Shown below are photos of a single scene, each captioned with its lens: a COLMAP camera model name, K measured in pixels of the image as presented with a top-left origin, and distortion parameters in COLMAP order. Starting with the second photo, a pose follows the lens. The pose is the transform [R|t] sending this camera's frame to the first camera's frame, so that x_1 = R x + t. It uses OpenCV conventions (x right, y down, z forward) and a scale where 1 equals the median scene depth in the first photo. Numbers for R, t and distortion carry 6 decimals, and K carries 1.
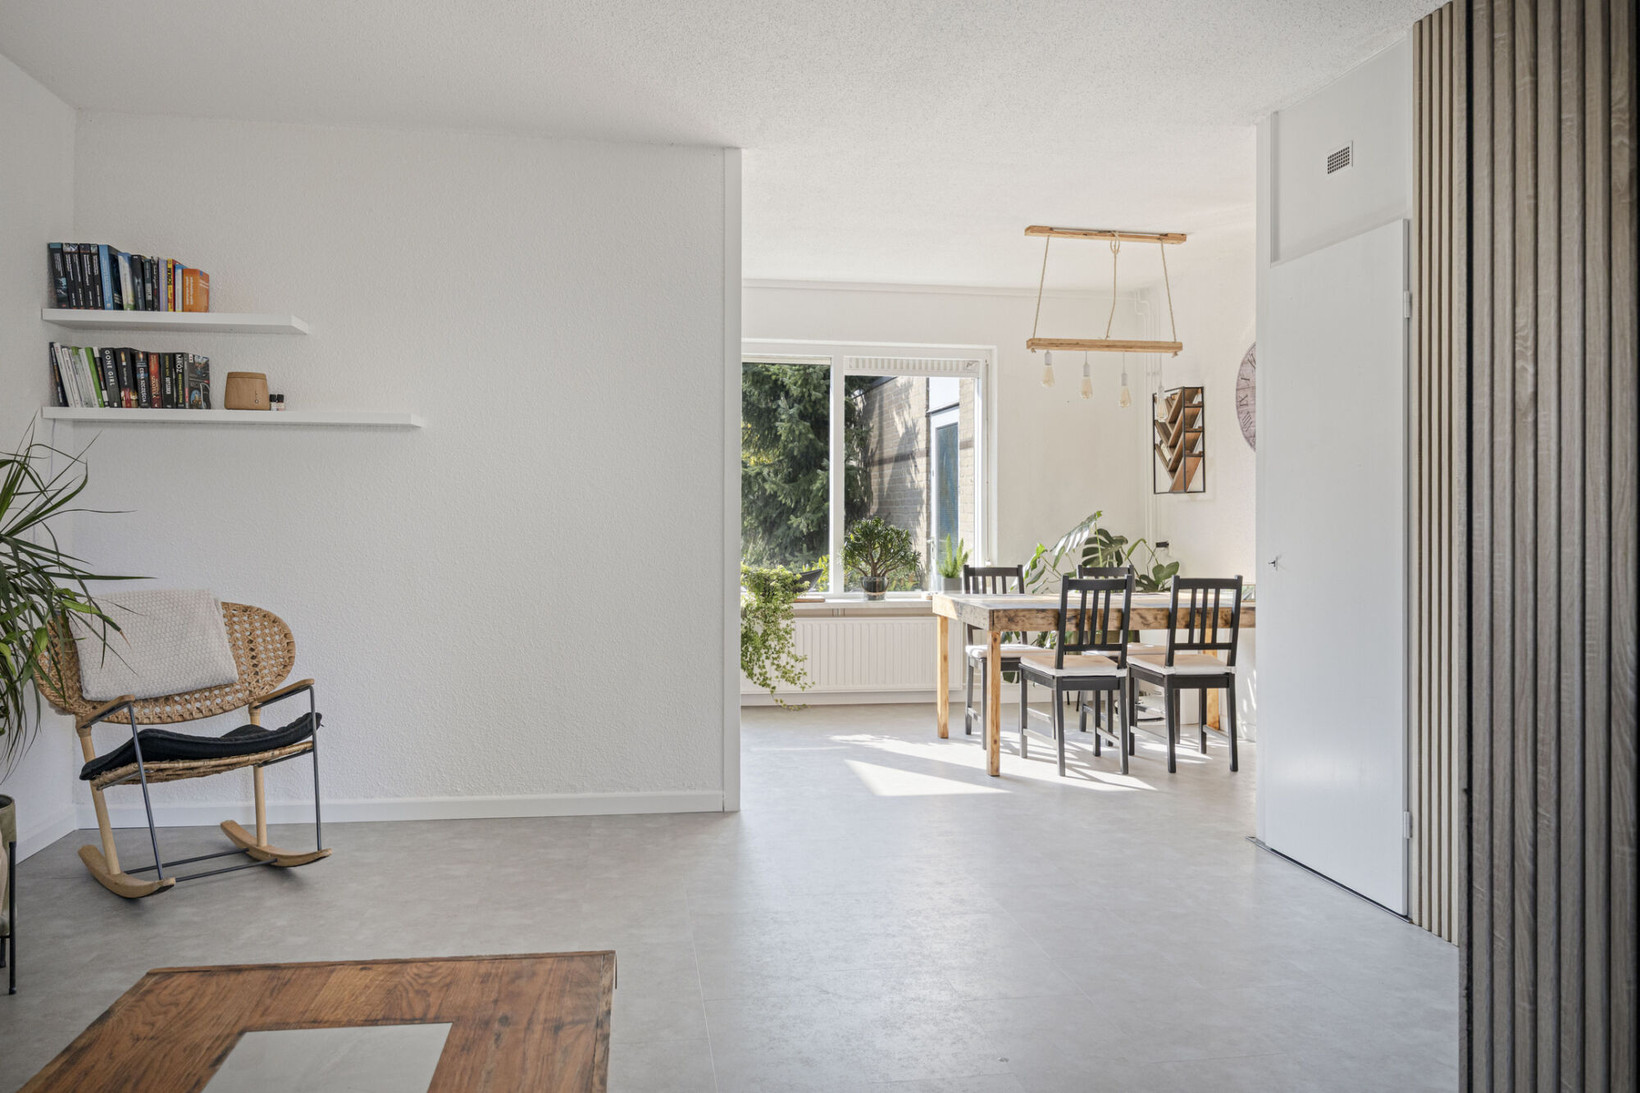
lens RADIAL K [[1234.0, 0, 819.3], [0, 1234.0, 542.3], [0, 0, 1]] dist [-0.000845, -0.000079]
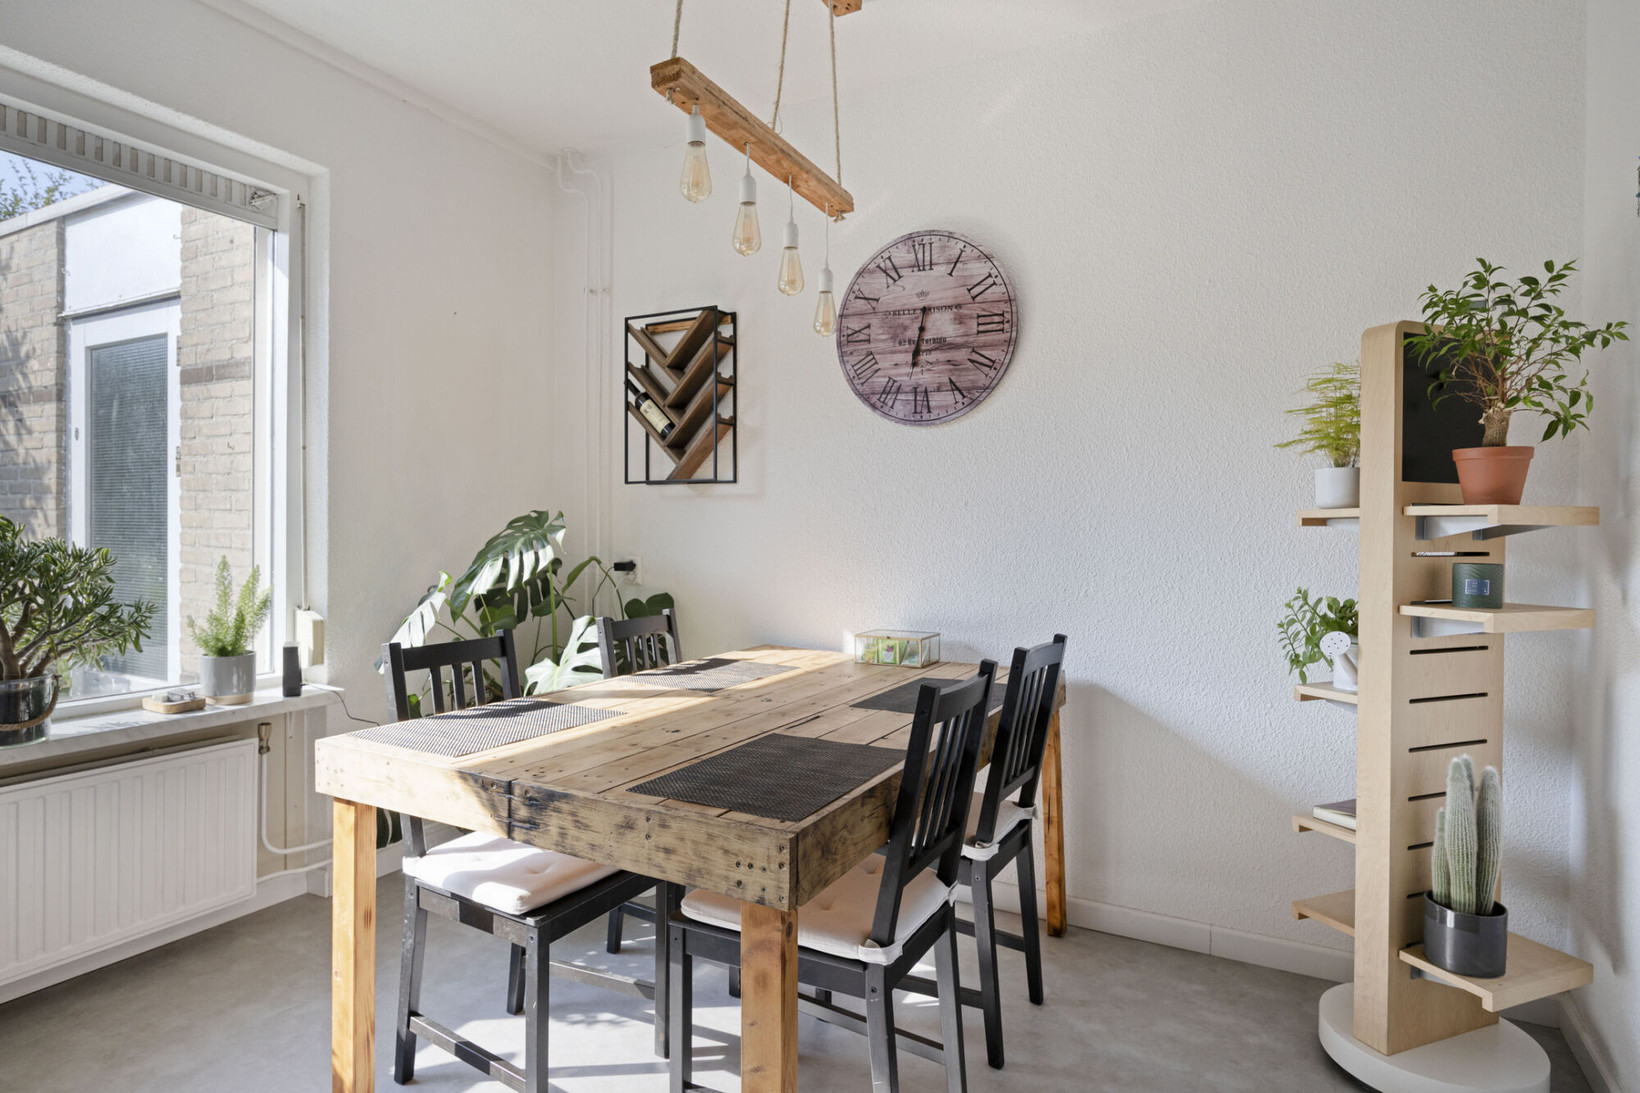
lens RADIAL K [[902.3, 0, 818.8], [0, 902.3, 539.4], [0, 0, 1]] dist [0.006436, 0.001070]
pose [[0.617630, -0.008690, 0.786421, -0.019245], [0.010052, 0.999944, 0.003155, -0.012373], [-0.786405, 0.005956, 0.617683, 0.644963]]
